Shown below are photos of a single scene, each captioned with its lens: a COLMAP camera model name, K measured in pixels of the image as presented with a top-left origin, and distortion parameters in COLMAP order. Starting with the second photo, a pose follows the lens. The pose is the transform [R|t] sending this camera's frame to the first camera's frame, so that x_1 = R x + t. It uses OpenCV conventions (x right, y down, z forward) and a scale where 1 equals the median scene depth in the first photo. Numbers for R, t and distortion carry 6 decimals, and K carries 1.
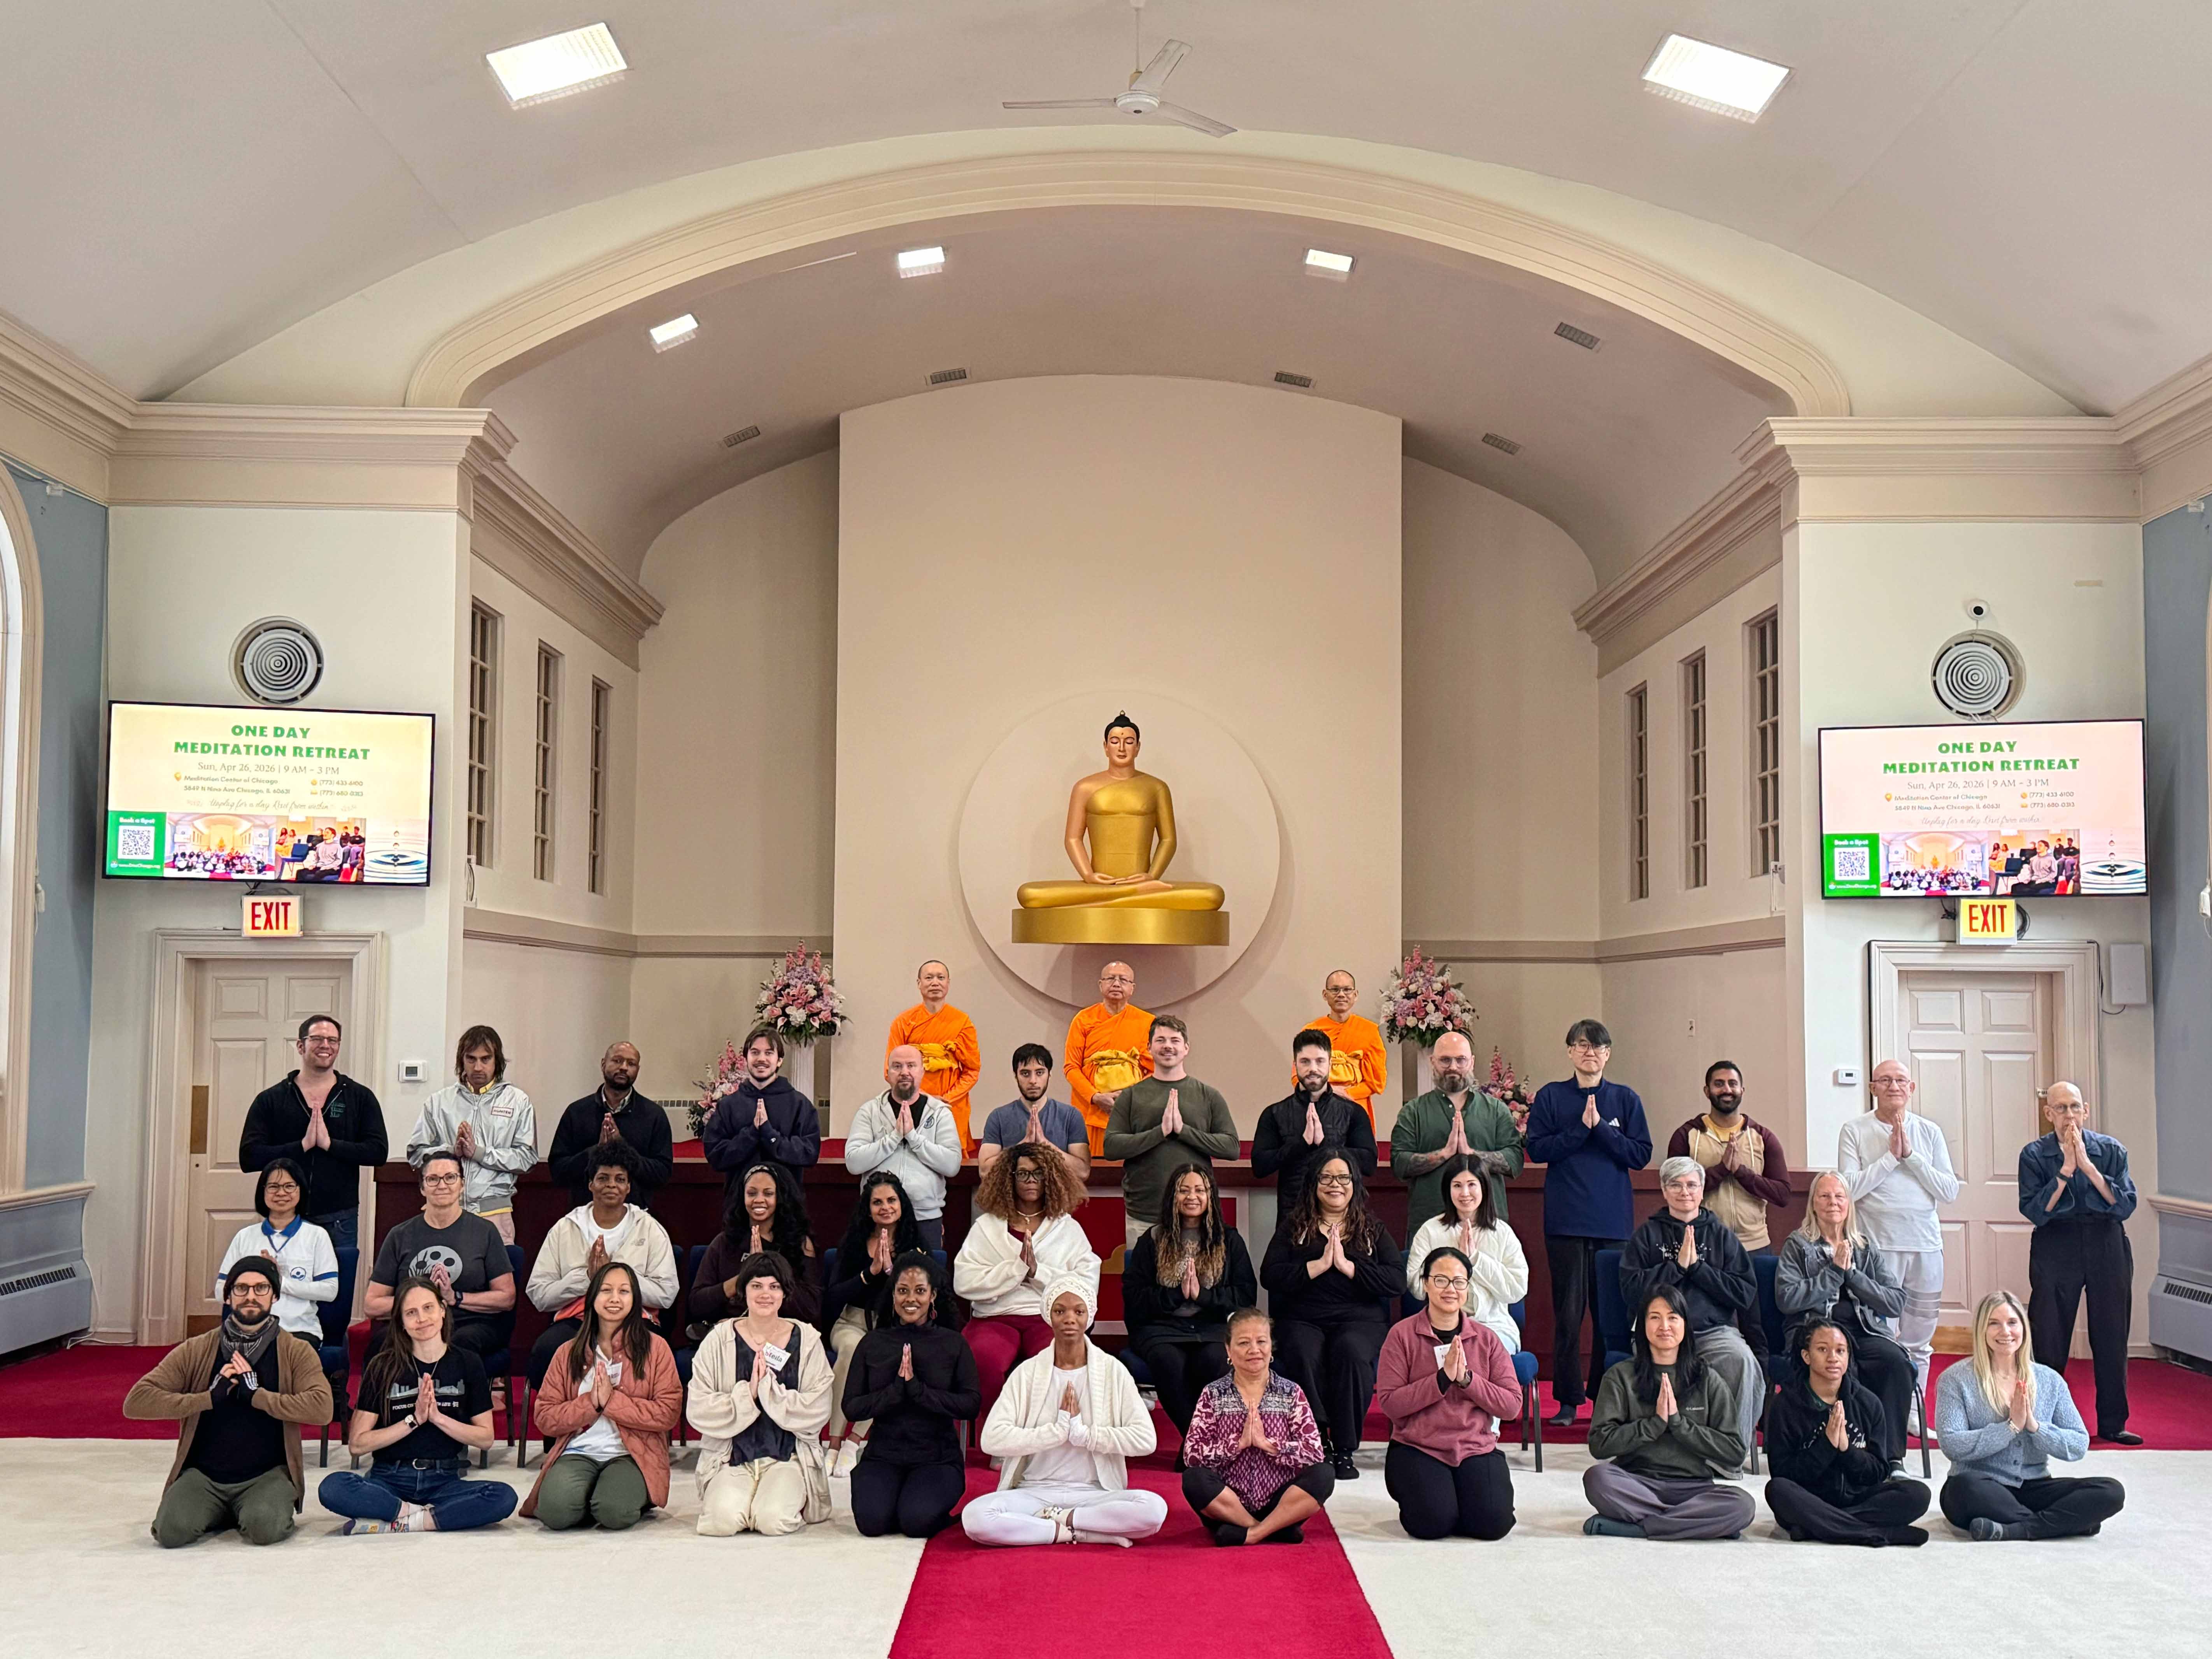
lens RADIAL K [[2533.1, 0, 1104.1], [0, 2533.1, 825.2], [0, 0, 1]] dist [0.061503, 0.000000]
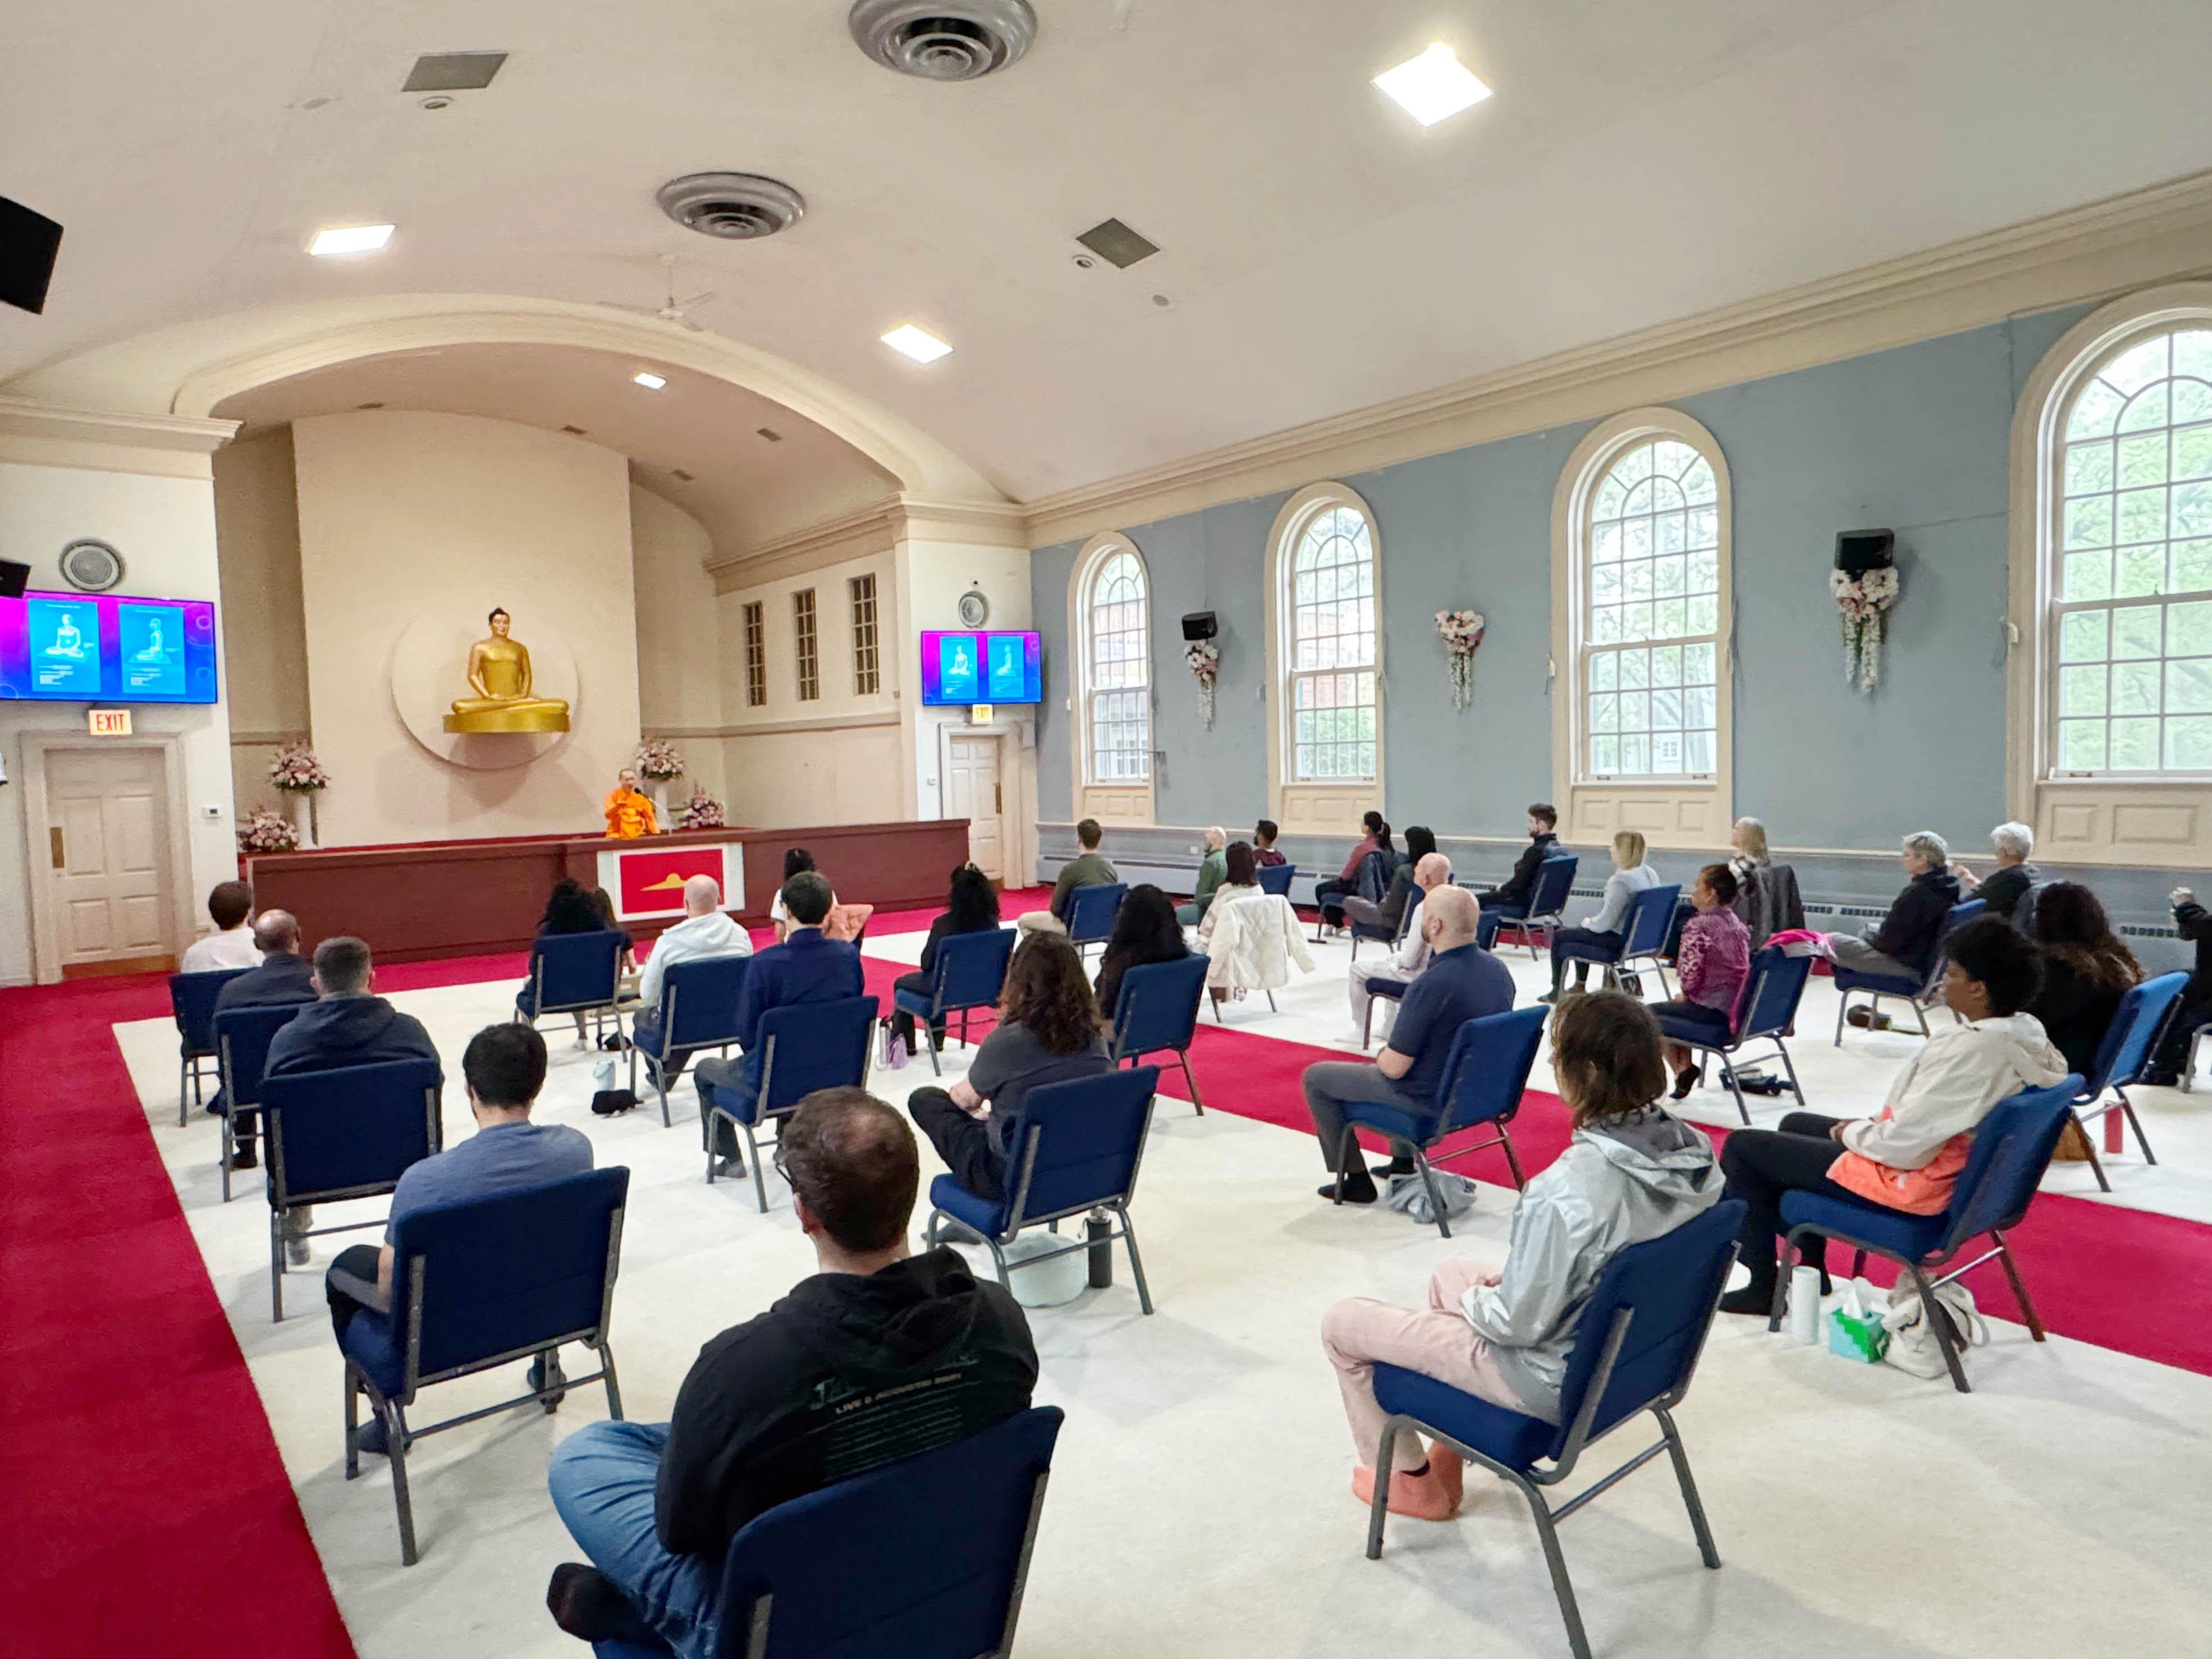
lens RADIAL K [[1361.6, 0, 1123.0], [0, 1361.6, 846.4], [0, 0, 1]] dist [-0.005165, 0.004425]
pose [[0.792621, -0.070187, 0.605661, -0.248685], [-0.010623, 0.991612, 0.128814, -0.003900], [-0.609622, -0.108534, 0.785227, -0.076123]]
